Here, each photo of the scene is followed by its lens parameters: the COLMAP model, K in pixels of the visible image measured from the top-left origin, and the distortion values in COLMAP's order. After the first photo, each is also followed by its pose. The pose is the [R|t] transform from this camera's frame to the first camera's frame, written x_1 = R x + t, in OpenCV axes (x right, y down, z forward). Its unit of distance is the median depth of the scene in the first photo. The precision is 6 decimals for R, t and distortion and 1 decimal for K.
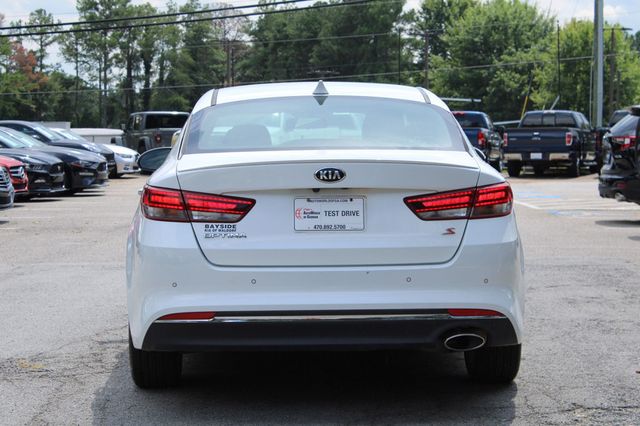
lens RADIAL K [[1606.3, 0, 316.0], [0, 1606.3, 214.7], [0, 0, 1]] dist [0.118424, 0.000000]
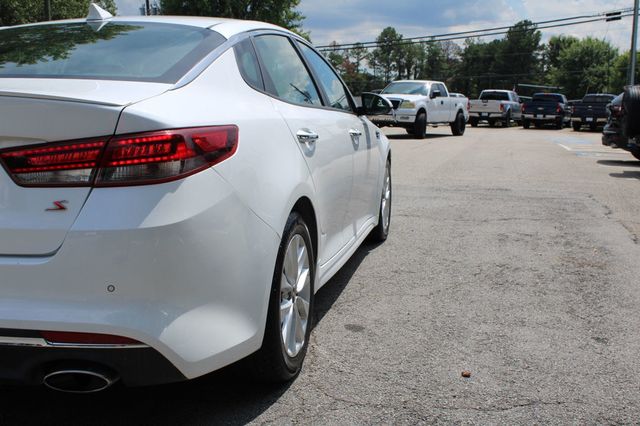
lens RADIAL K [[736.8, 0, 317.5], [0, 736.8, 213.5], [0, 0, 1]] dist [-0.071117, 0.000000]
pose [[0.968560, 0.057783, -0.241975, 0.066749], [-0.034279, 0.994372, 0.100245, -0.004955], [0.246405, -0.088799, 0.965090, 0.201131]]
